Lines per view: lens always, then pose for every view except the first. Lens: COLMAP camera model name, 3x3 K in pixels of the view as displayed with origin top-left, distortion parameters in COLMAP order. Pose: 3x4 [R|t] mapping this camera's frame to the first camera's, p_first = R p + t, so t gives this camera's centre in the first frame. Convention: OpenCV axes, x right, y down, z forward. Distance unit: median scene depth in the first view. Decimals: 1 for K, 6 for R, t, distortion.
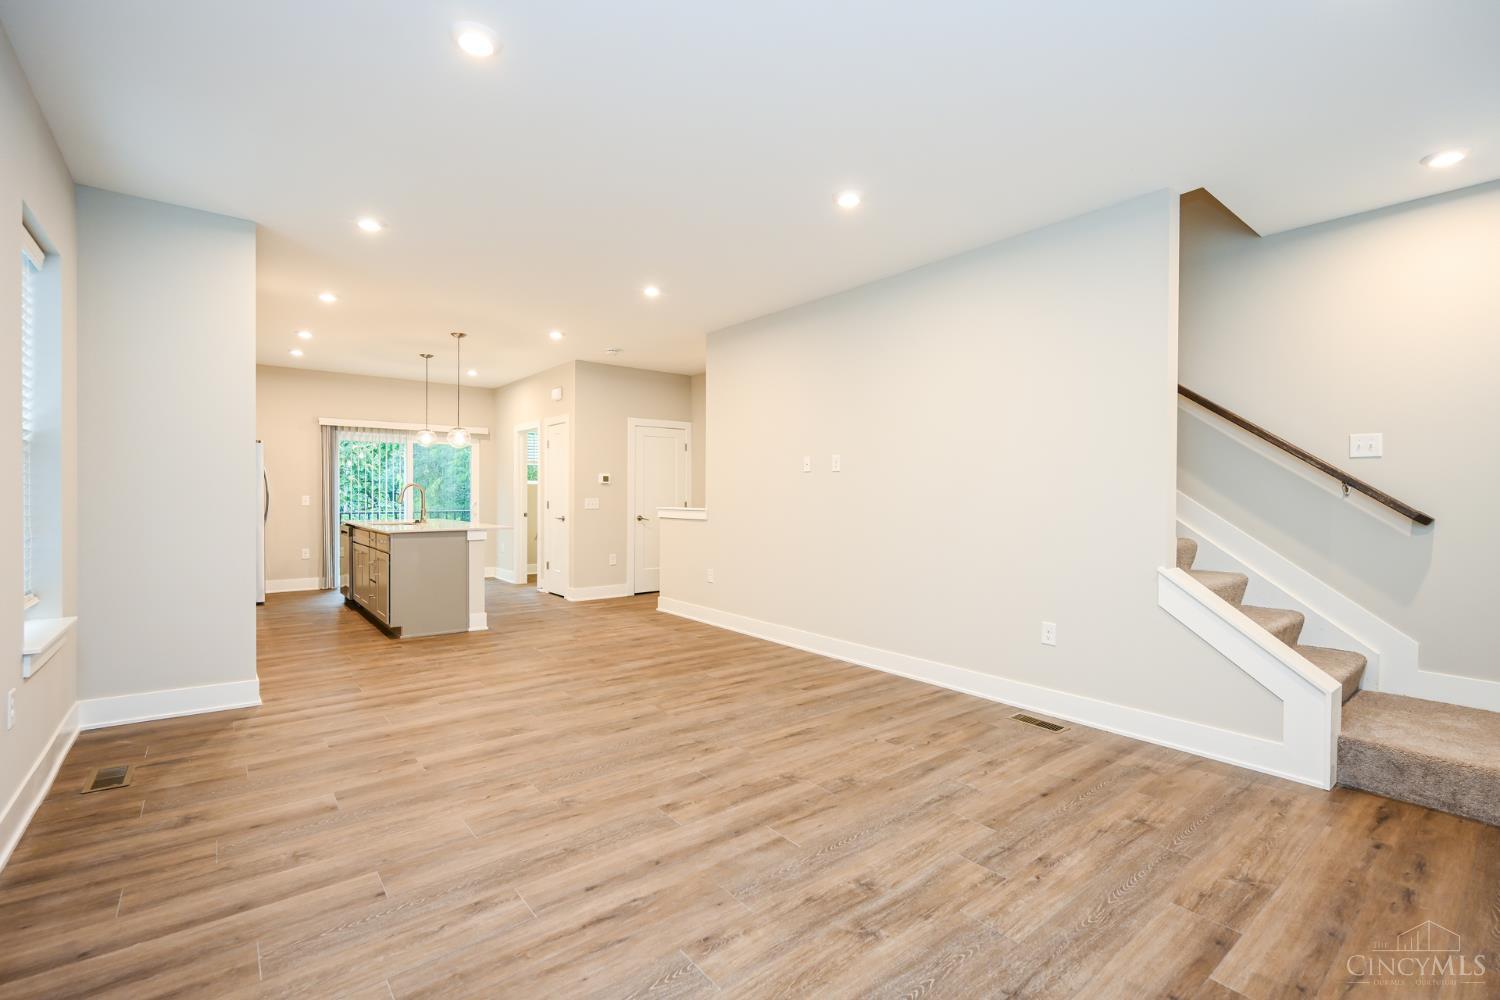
lens RADIAL K [[665.5, 0, 755.0], [0, 665.5, 501.6], [0, 0, 1]] dist [0.007672, 0.000644]
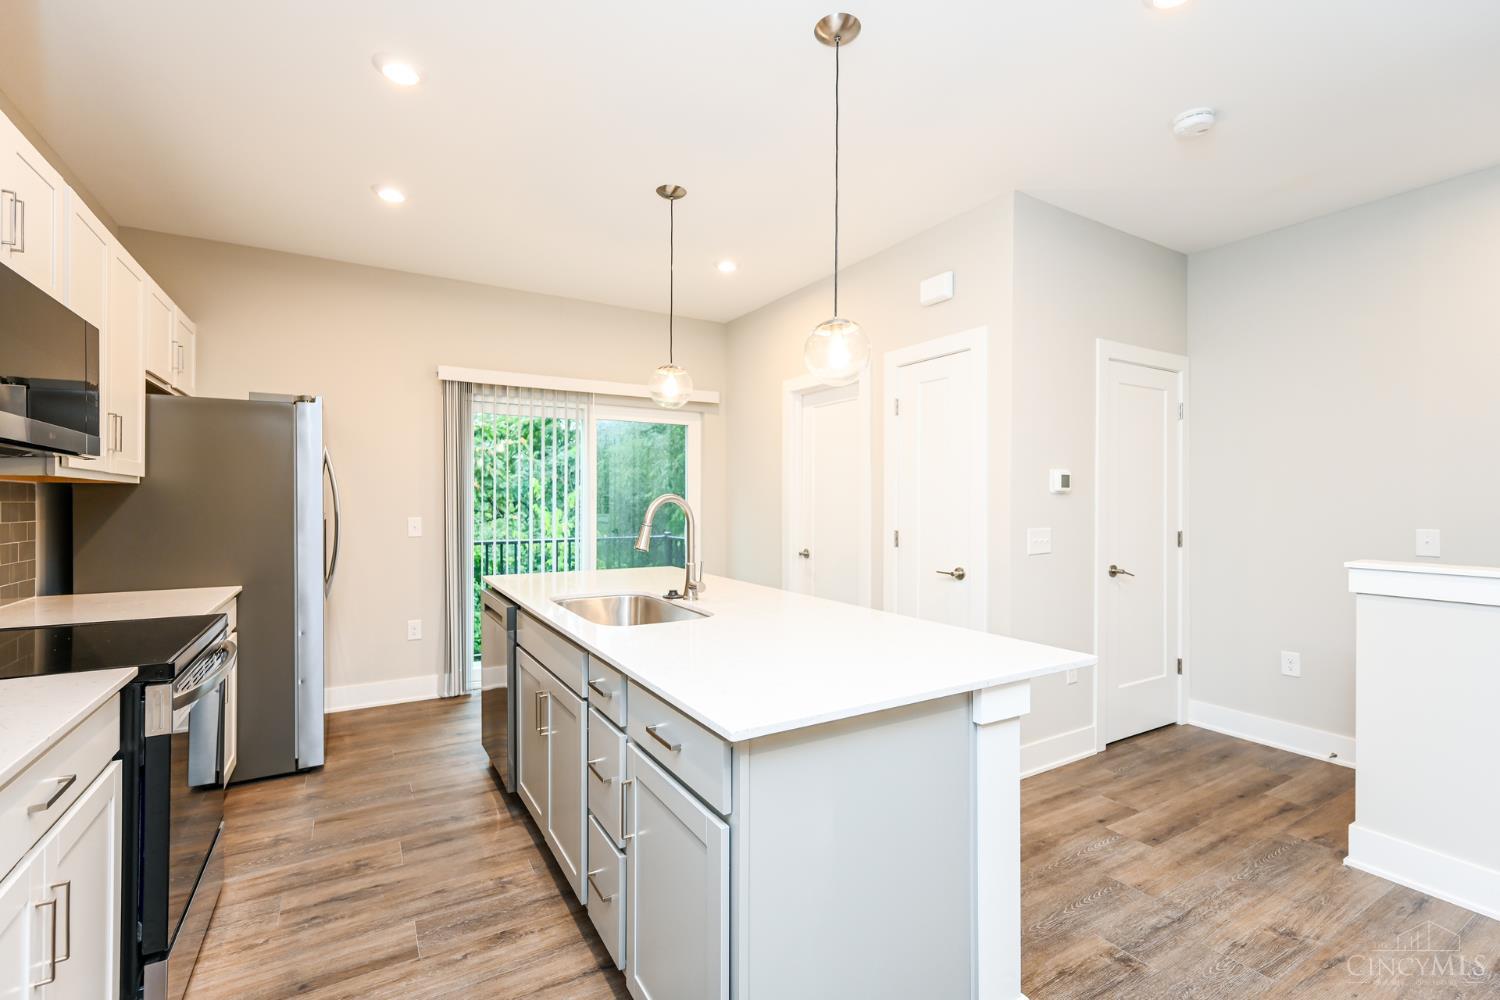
lens RADIAL K [[665.5, 0, 744.4], [0, 665.5, 506.3], [0, 0, 1]] dist [0.007672, 0.000644]
pose [[0.988409, -0.000013, -0.151815, -0.338993], [-0.000279, 0.999998, -0.001901, -0.016245], [0.151815, 0.001921, 0.988407, 0.523385]]
